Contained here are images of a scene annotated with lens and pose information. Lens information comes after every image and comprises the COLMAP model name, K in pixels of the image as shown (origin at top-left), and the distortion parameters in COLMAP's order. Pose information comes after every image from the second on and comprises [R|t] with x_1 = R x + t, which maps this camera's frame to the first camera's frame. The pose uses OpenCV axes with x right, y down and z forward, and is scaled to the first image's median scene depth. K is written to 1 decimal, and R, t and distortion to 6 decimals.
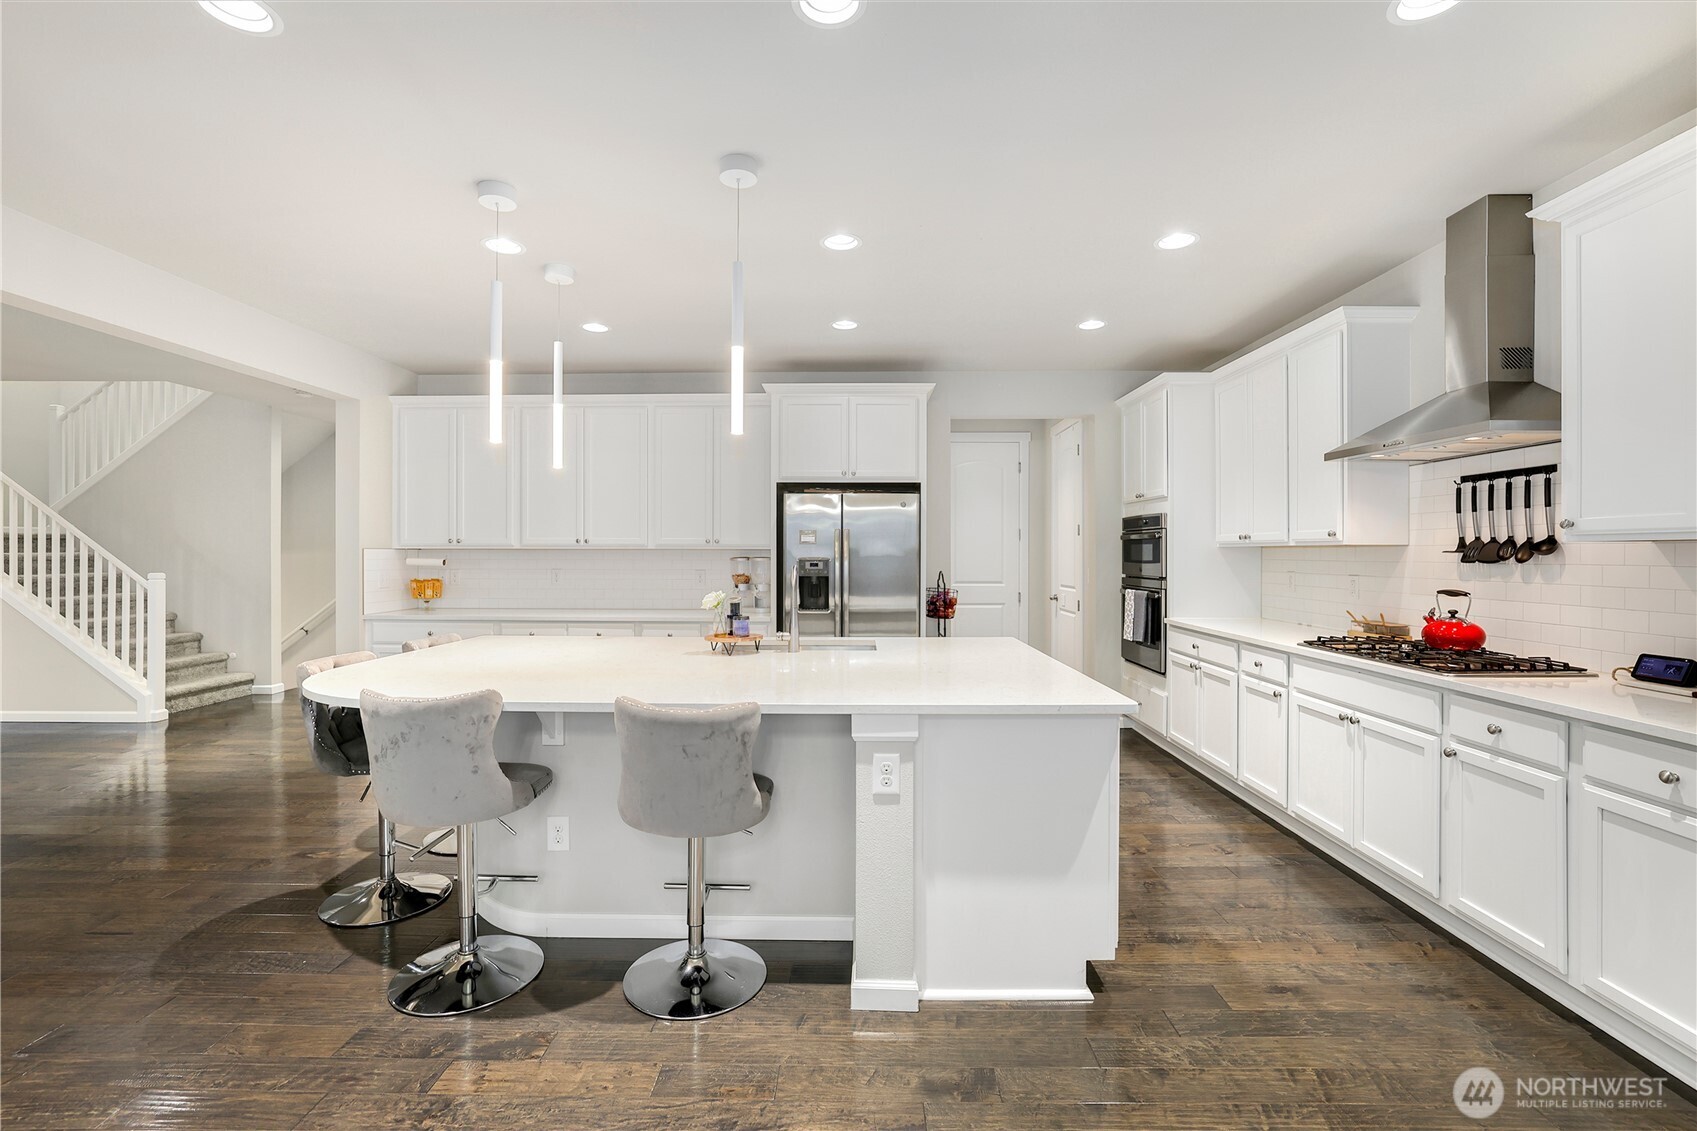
lens RADIAL K [[742.6, 0, 852.6], [0, 742.6, 552.2], [0, 0, 1]] dist [-0.033466, 0.018593]
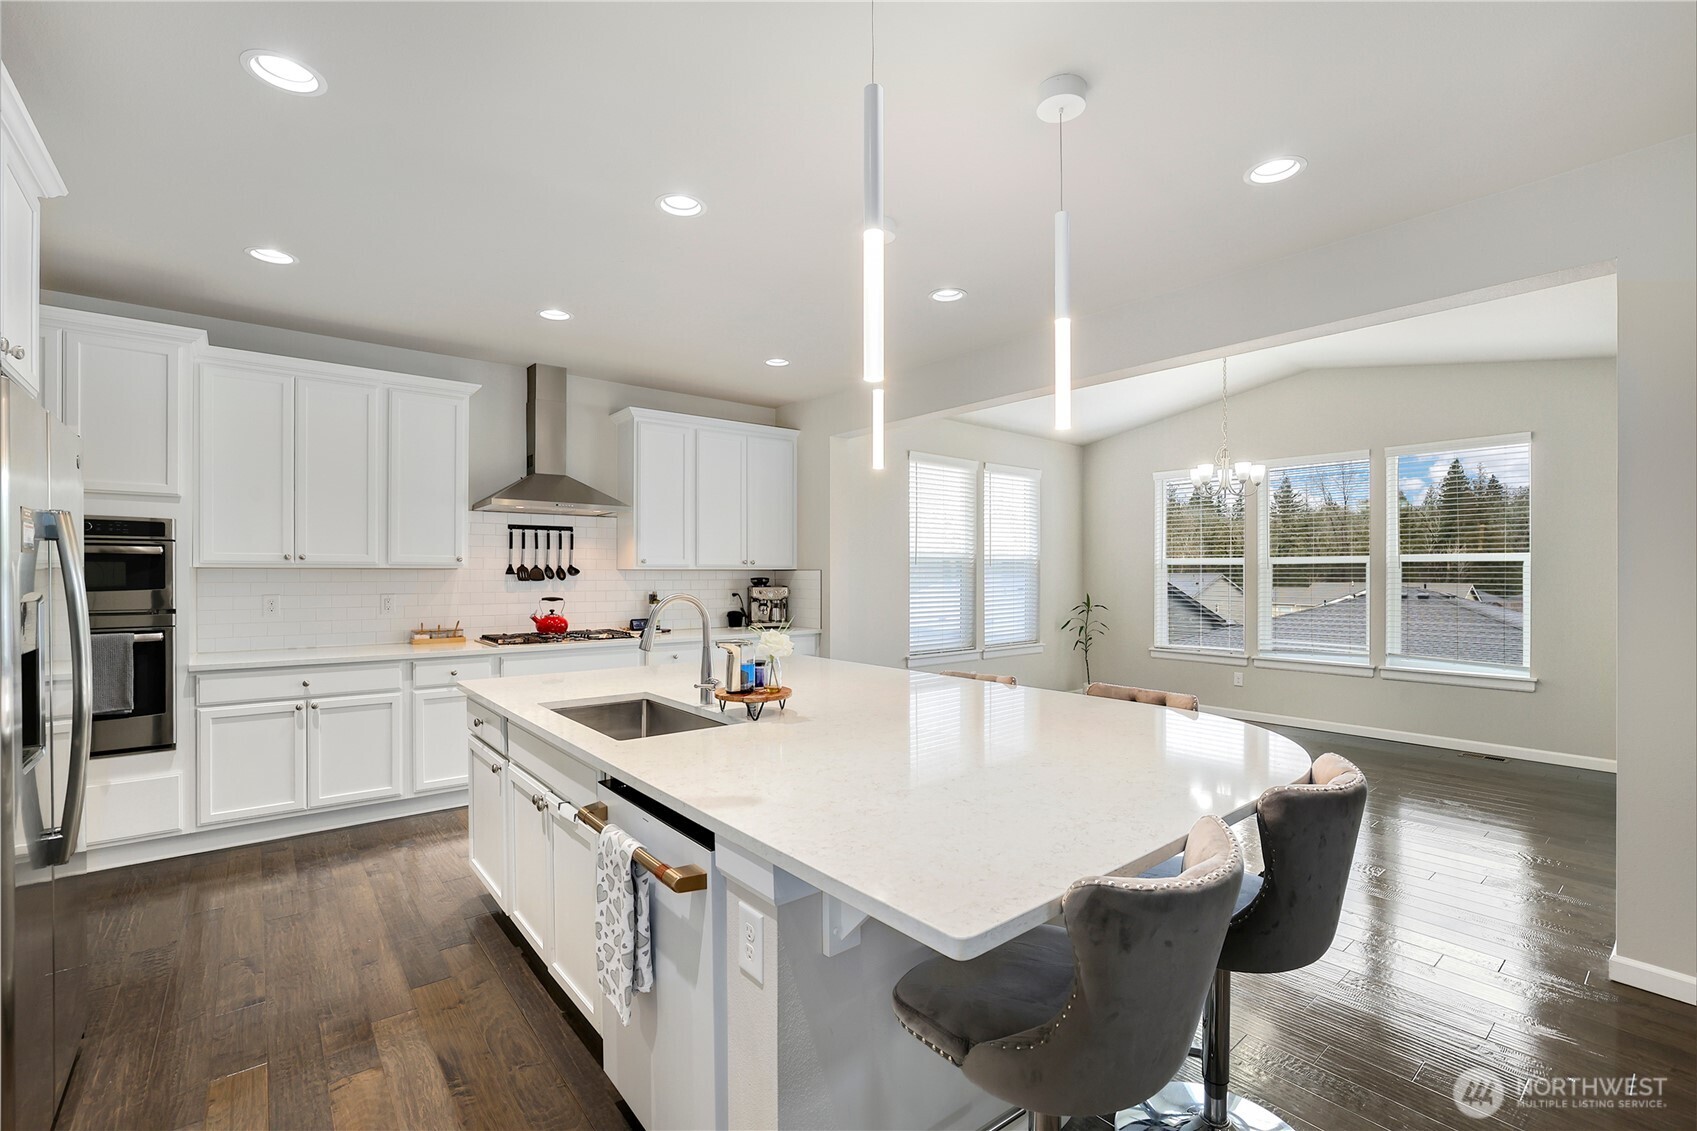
lens RADIAL K [[762.3, 0, 845.8], [0, 762.3, 564.3], [0, 0, 1]] dist [-0.053801, 0.023791]
pose [[-0.635345, 0.007602, 0.772191, -0.782119], [-0.001061, 0.999942, -0.010717, -0.004079], [-0.772228, -0.007629, -0.635300, 1.362413]]
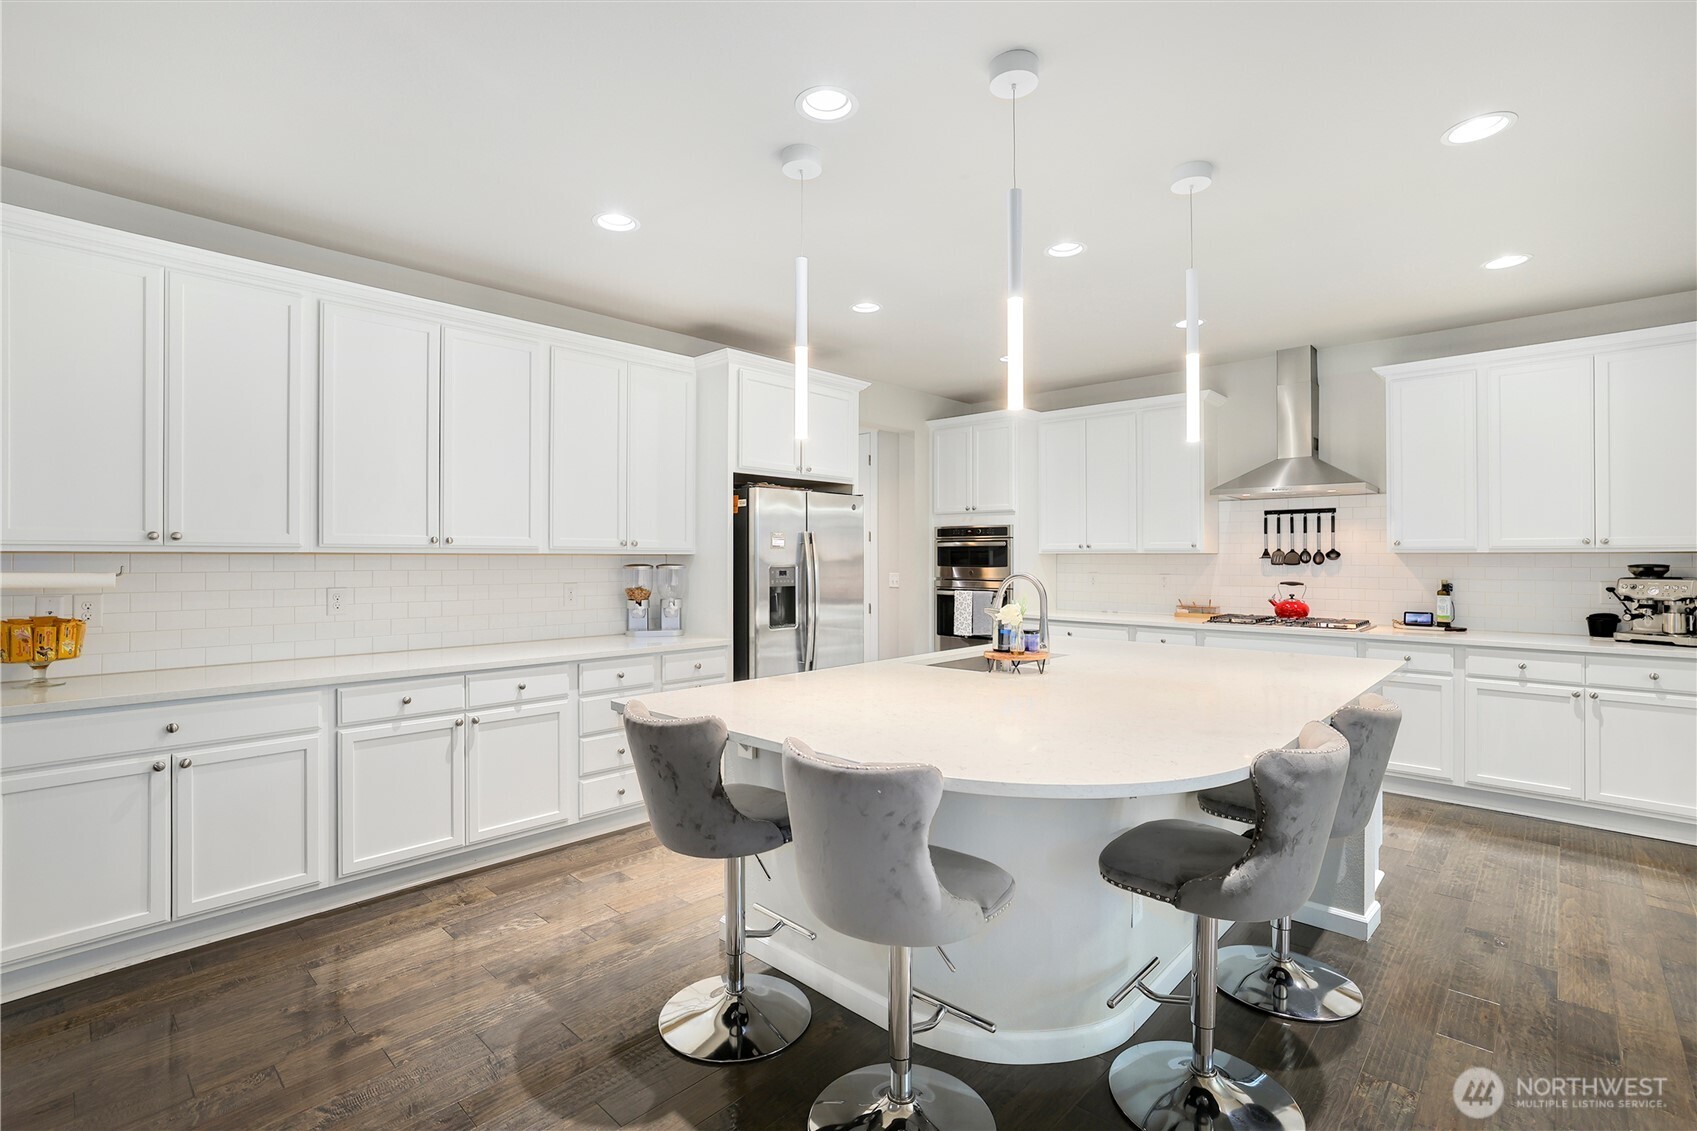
lens RADIAL K [[762.3, 0, 845.8], [0, 762.3, 564.3], [0, 0, 1]] dist [-0.053801, 0.023791]
pose [[0.683552, -0.007307, 0.729865, -0.926144], [-0.000370, 0.999946, 0.010357, -0.003270], [-0.729902, -0.007350, 0.683513, 0.510218]]
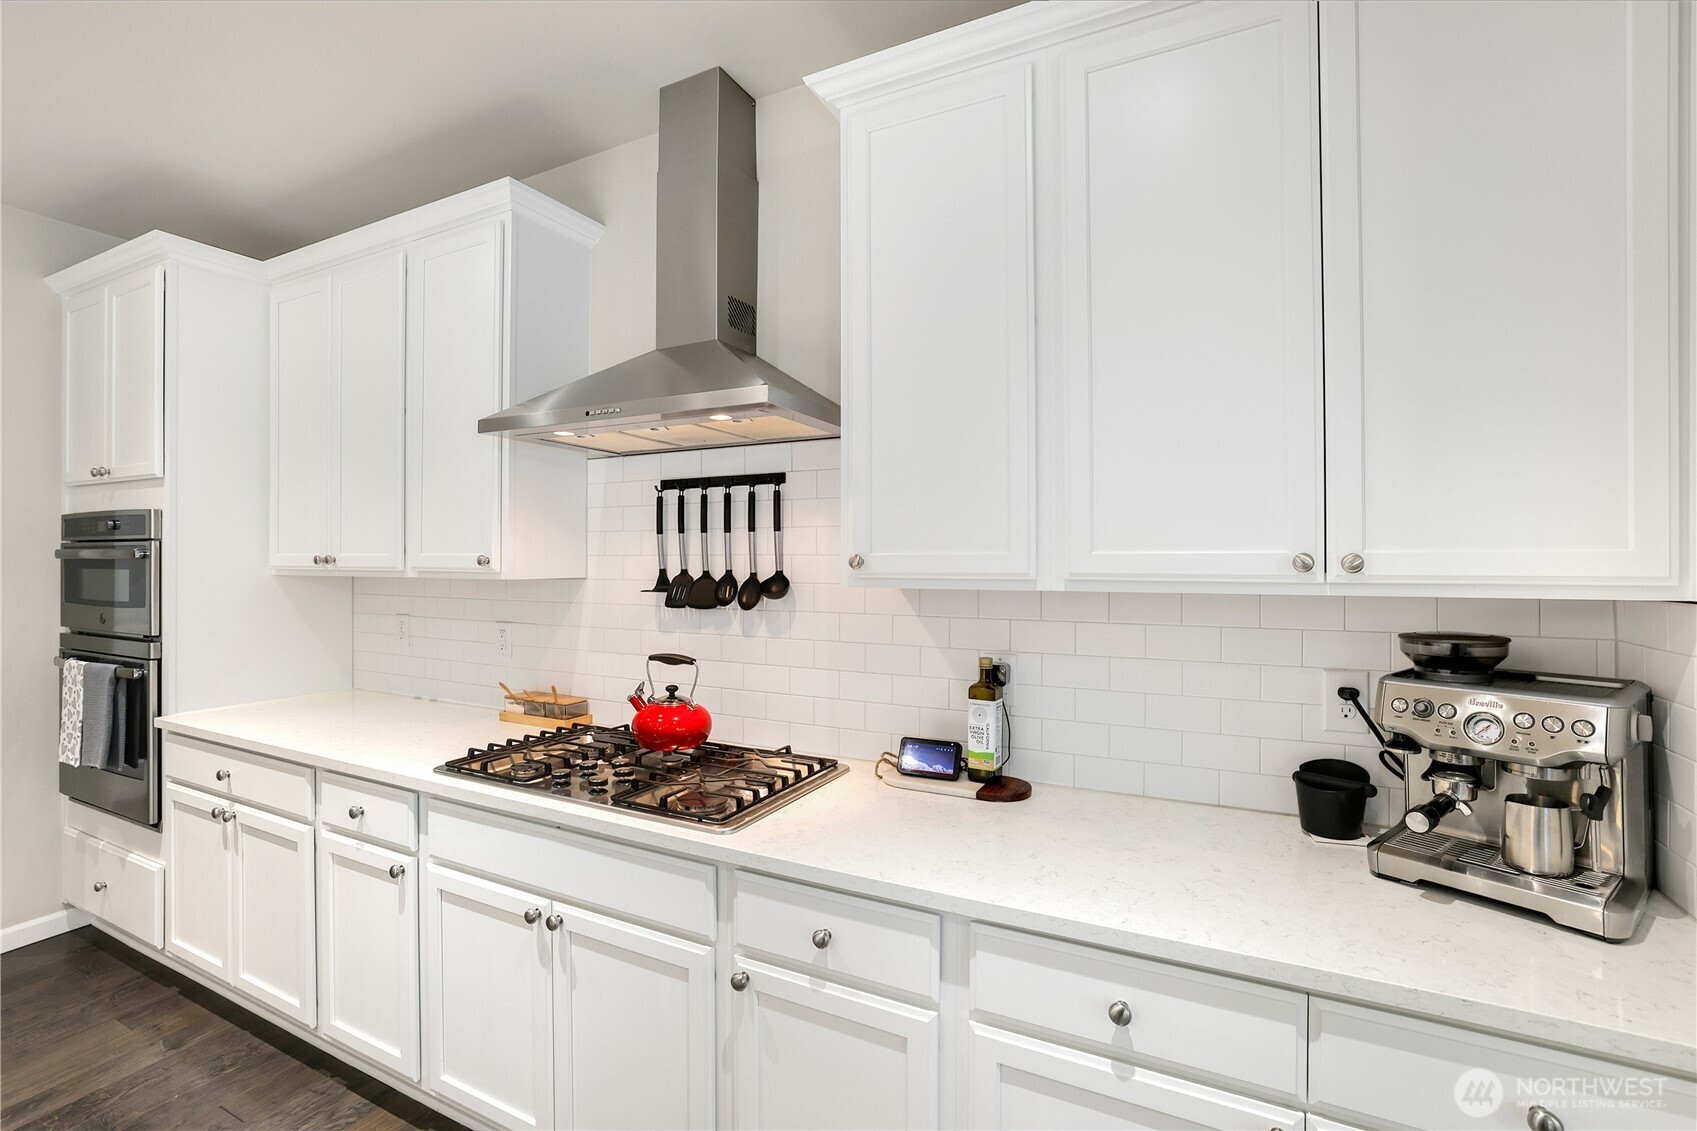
lens RADIAL K [[762.3, 0, 845.8], [0, 762.3, 564.3], [0, 0, 1]] dist [-0.053801, 0.023791]
pose [[0.450569, -0.002563, 0.892738, 0.256067], [-0.003640, 0.999982, 0.004708, -0.027062], [-0.892734, -0.005371, 0.450551, 0.490555]]
